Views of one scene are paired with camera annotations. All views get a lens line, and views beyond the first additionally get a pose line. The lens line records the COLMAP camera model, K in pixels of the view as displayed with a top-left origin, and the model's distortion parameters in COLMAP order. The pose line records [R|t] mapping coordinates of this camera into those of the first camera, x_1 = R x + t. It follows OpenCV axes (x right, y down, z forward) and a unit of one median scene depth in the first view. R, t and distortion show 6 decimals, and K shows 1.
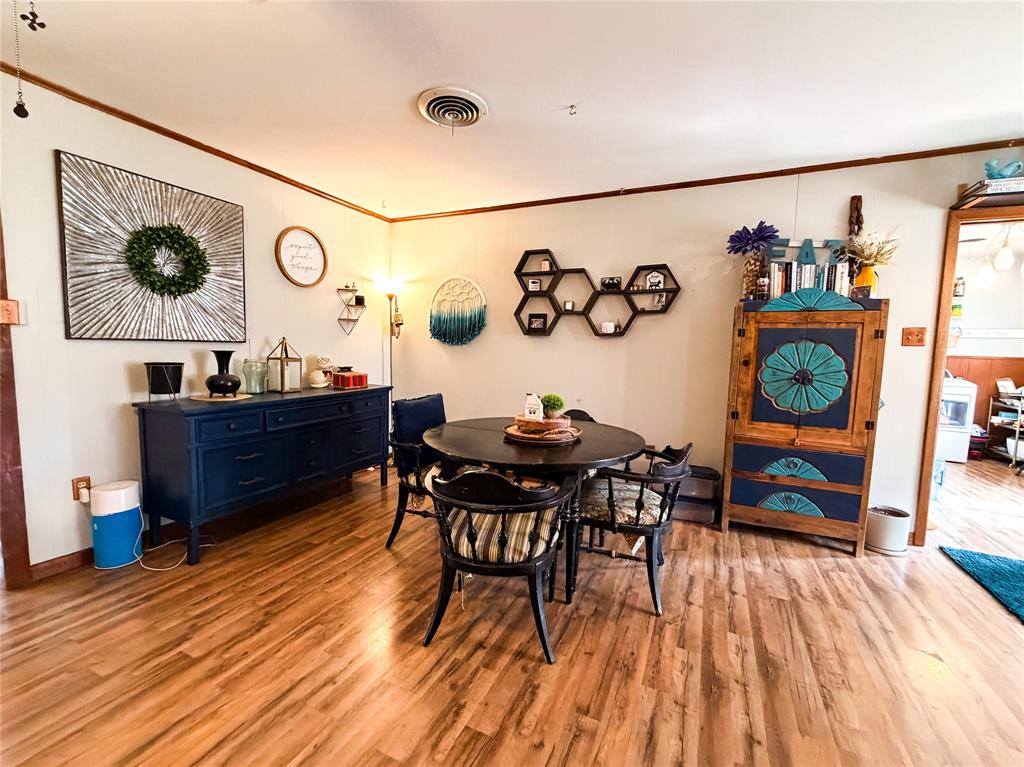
lens RADIAL K [[431.3, 0, 511.0], [0, 431.3, 385.3], [0, 0, 1]] dist [-0.000882, -0.000434]
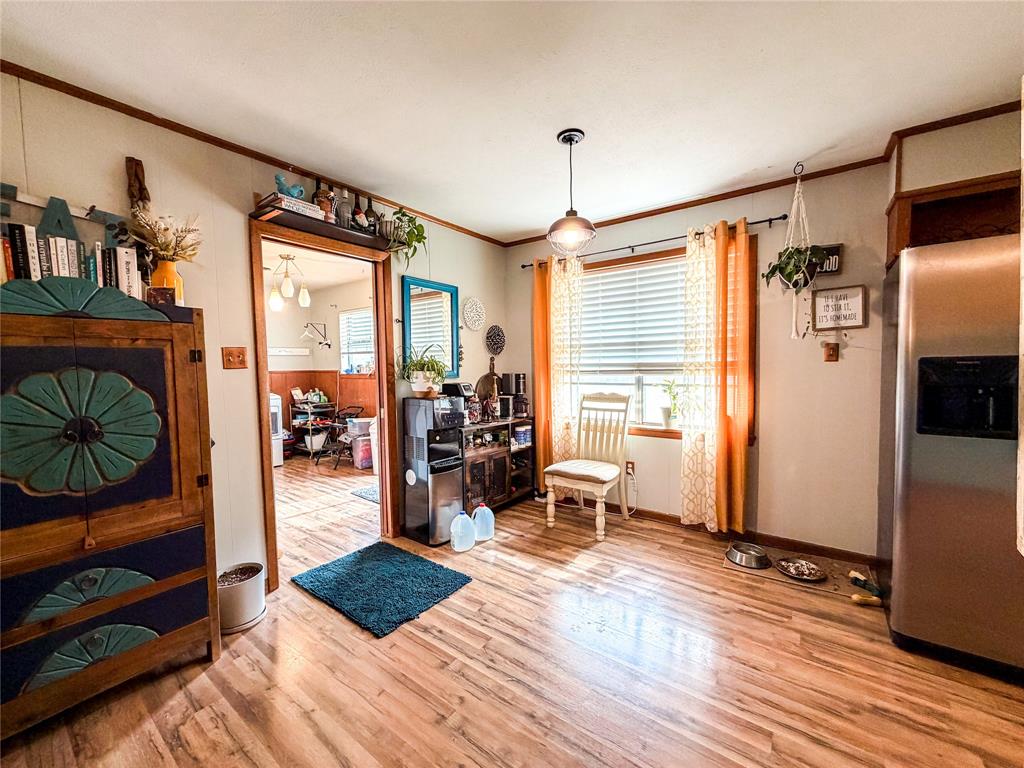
lens RADIAL K [[412.8, 0, 510.2], [0, 412.8, 384.7], [0, 0, 1]] dist [-0.000235, -0.000002]
pose [[0.208305, -0.078162, 0.974936, 0.260152], [0.112985, 0.992051, 0.055394, -0.045673], [-0.971516, 0.098614, 0.215480, 0.313633]]
